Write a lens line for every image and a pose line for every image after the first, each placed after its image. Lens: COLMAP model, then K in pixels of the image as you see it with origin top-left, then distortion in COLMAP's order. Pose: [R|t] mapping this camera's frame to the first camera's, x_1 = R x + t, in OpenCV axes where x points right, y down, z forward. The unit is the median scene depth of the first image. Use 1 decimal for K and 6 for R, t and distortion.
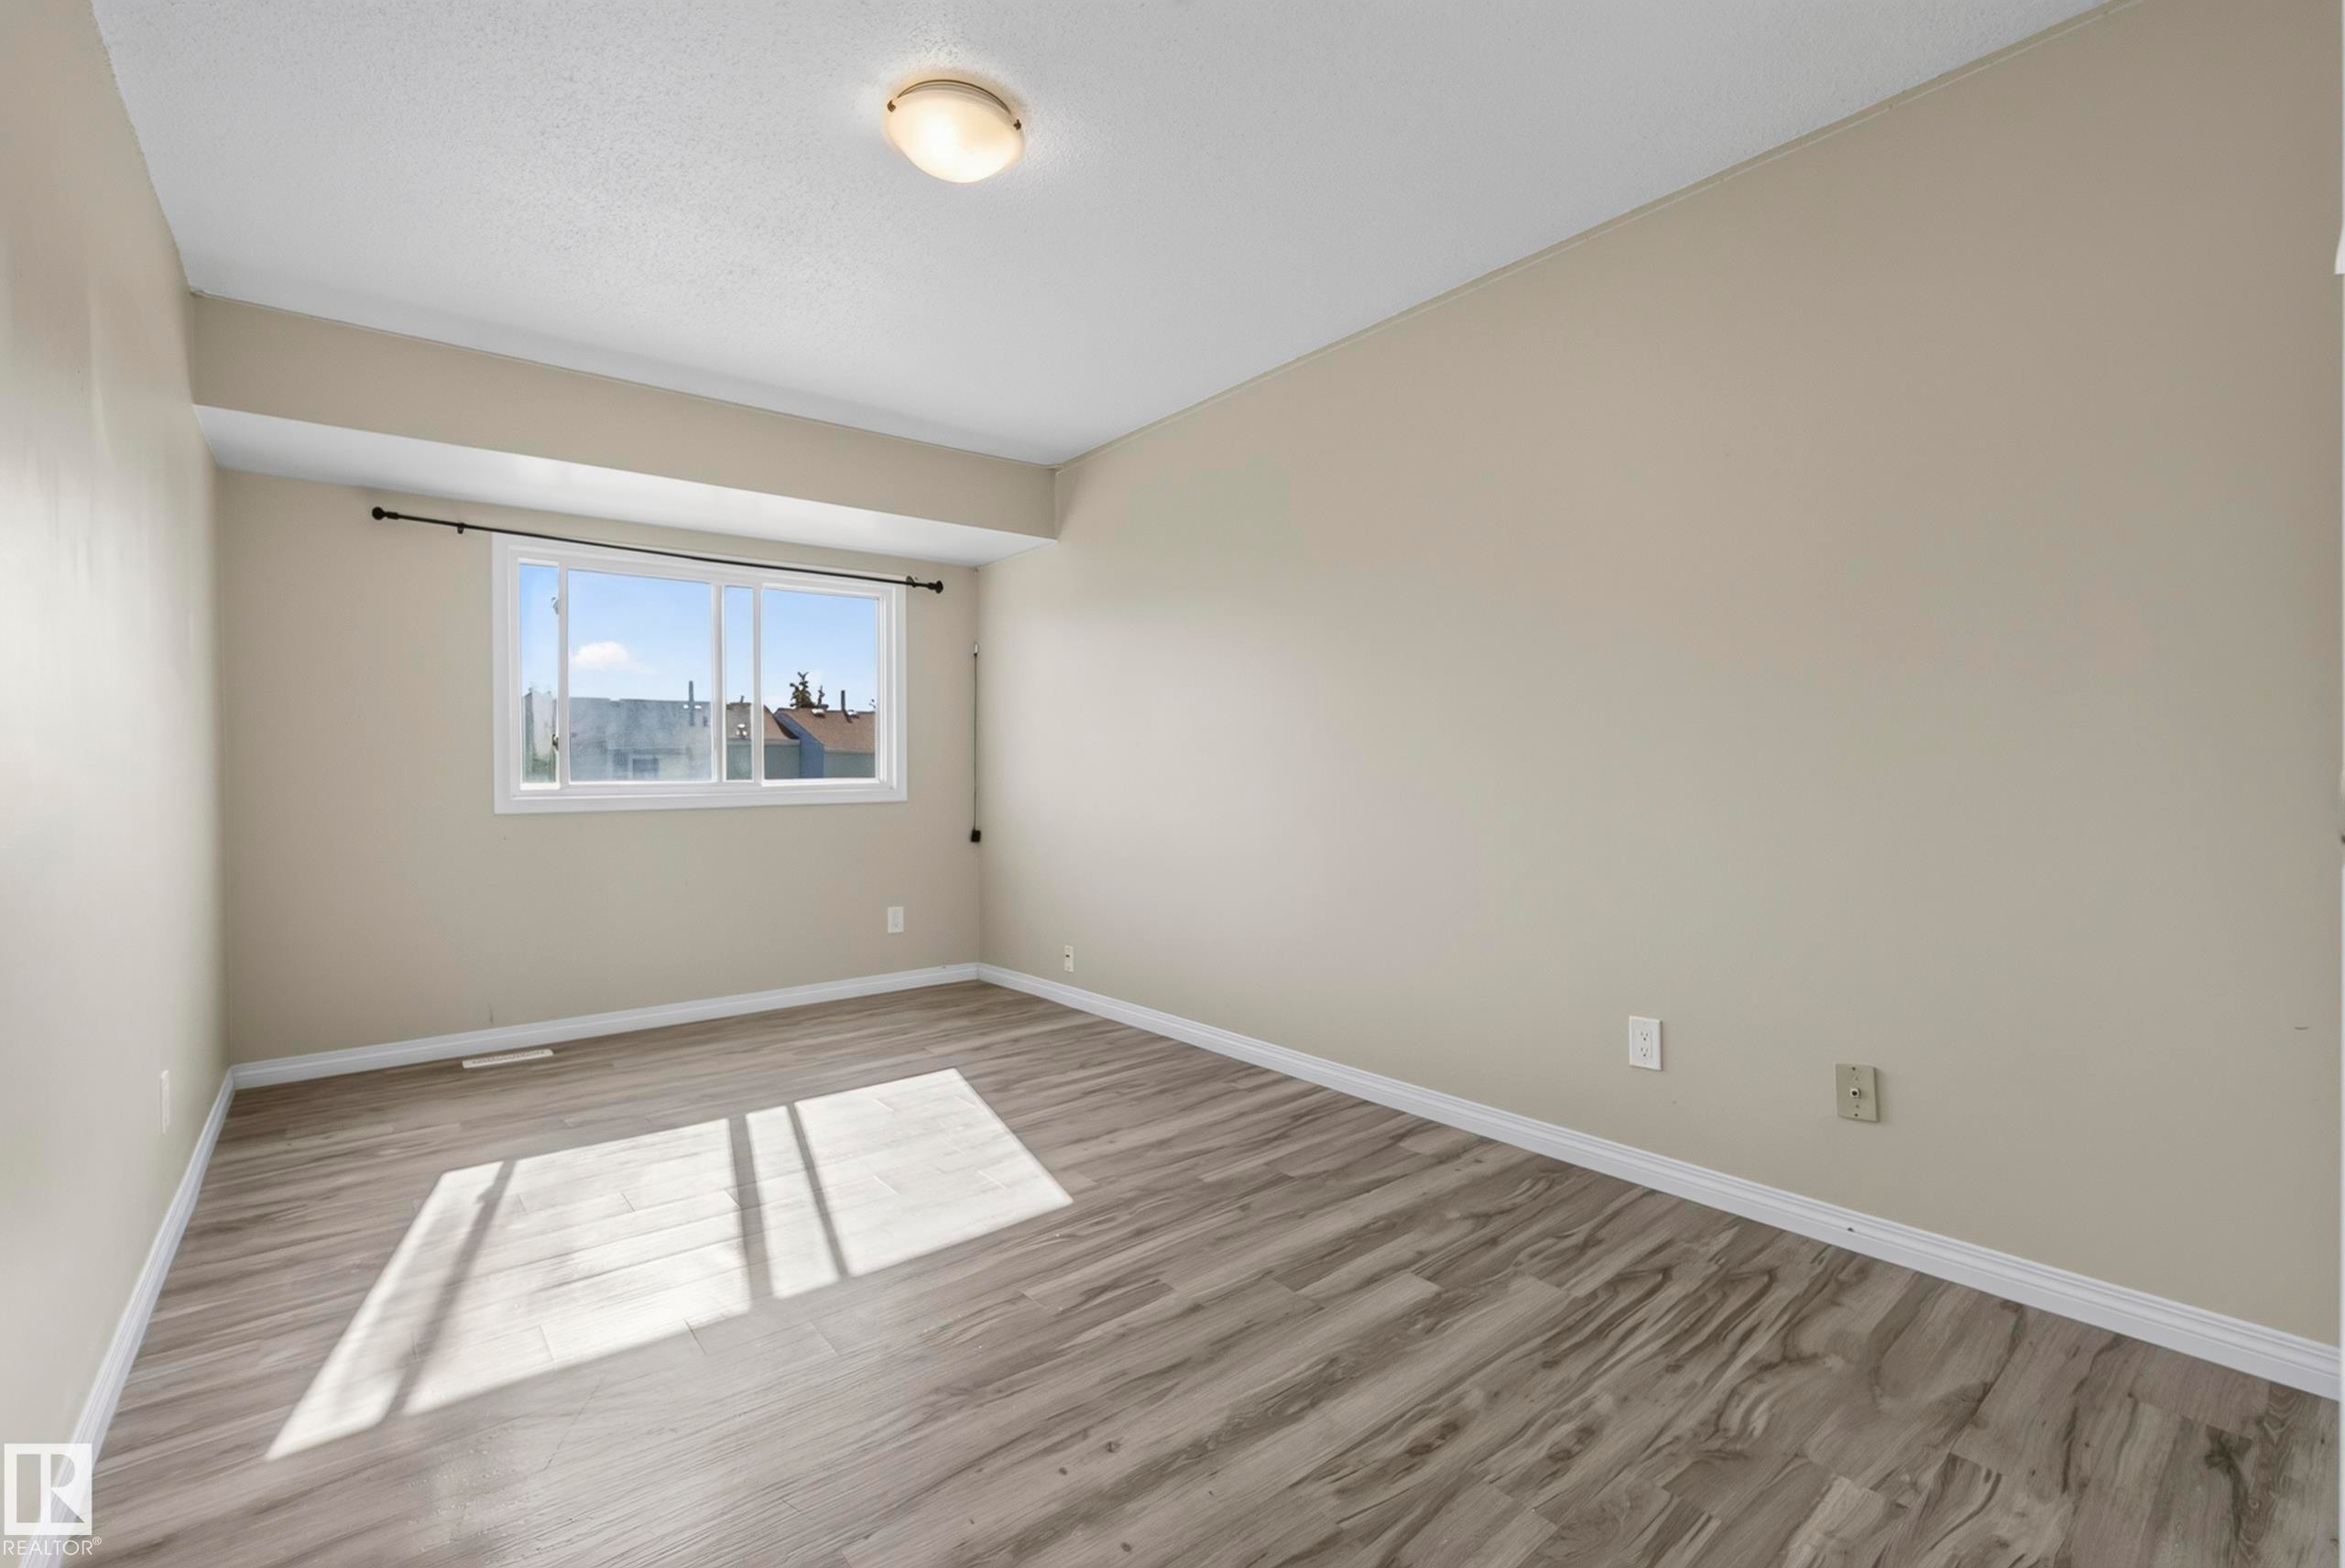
lens RADIAL K [[1020.5, 0, 1169.0], [0, 1020.5, 775.9], [0, 0, 1]] dist [-0.007028, 0.000822]
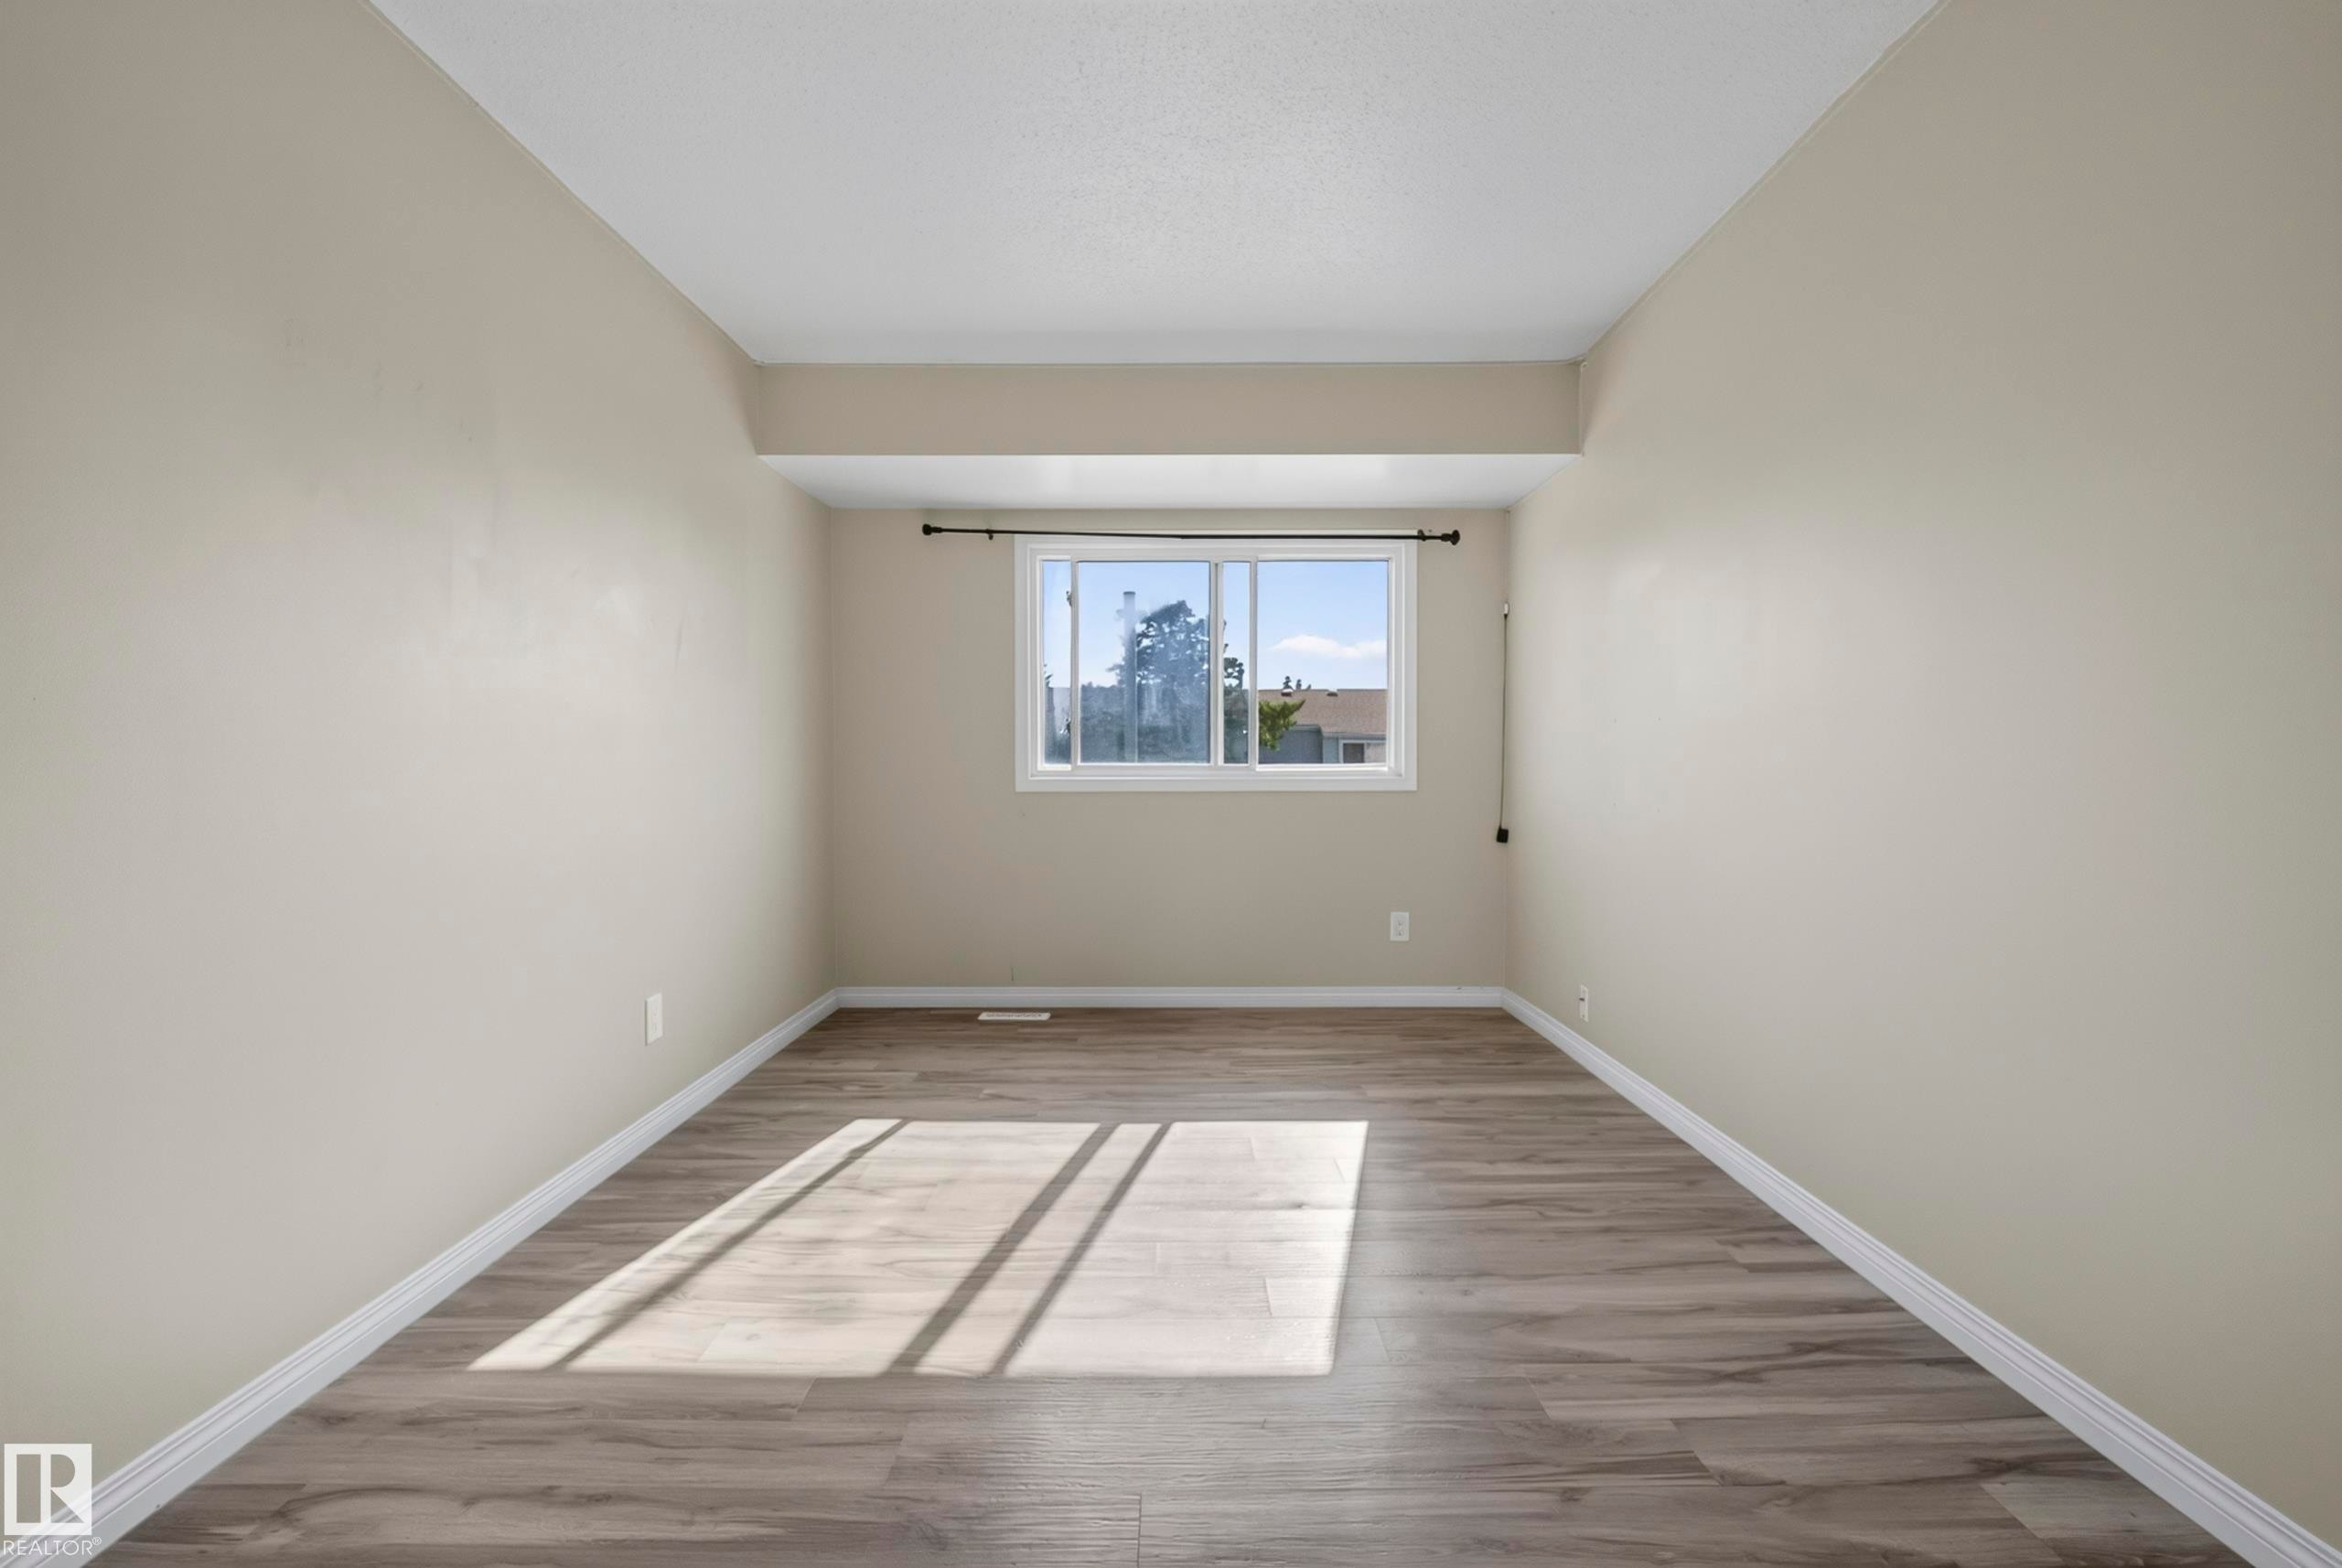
lens RADIAL K [[1019.2, 0, 1176.3], [0, 1019.2, 782.2], [0, 0, 1]] dist [-0.007028, 0.000822]
pose [[0.776643, 0.023465, -0.629504, 0.165263], [-0.010214, 0.999644, 0.024661, -0.002562], [0.629858, -0.012723, 0.776606, 0.257162]]
